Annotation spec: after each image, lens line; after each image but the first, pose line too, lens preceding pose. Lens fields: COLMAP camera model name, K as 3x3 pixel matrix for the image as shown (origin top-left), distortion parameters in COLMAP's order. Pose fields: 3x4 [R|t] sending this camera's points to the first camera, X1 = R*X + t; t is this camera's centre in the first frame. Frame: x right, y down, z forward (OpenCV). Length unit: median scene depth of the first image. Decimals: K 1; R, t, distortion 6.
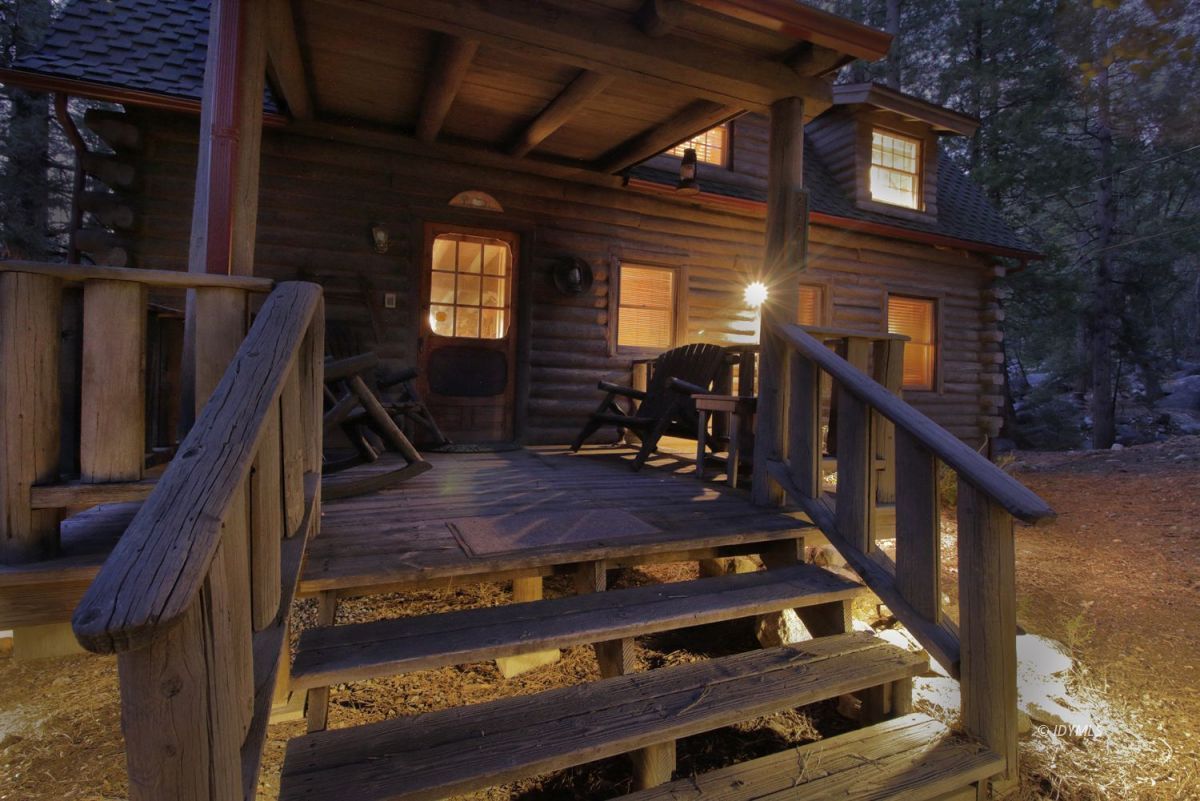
lens RADIAL K [[555.8, 0, 593.7], [0, 555.8, 402.1], [0, 0, 1]] dist [-0.001059, -0.011266]
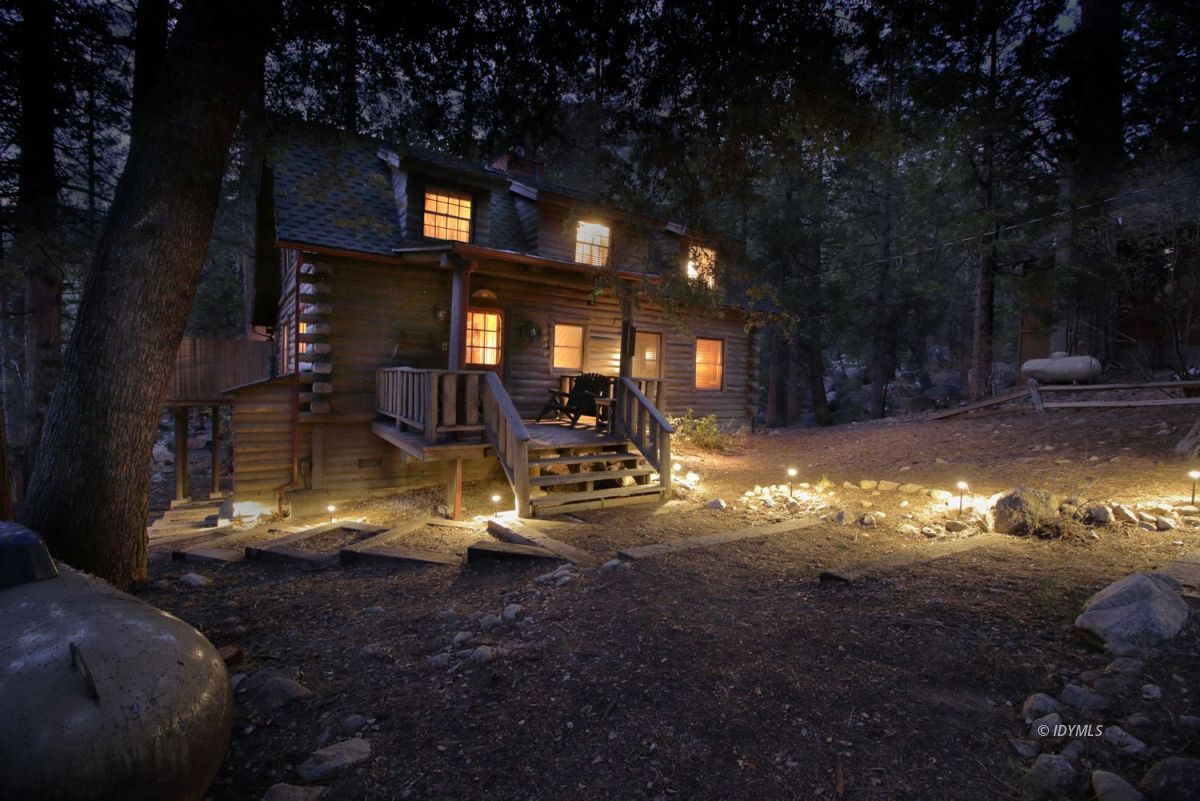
lens RADIAL K [[555.8, 0, 593.7], [0, 555.8, 402.1], [0, 0, 1]] dist [-0.001059, -0.011266]
pose [[0.979647, 0.008913, 0.200529, -0.206688], [-0.016678, 0.999174, 0.037067, -0.057636], [-0.200033, -0.039657, 0.978986, -0.916594]]
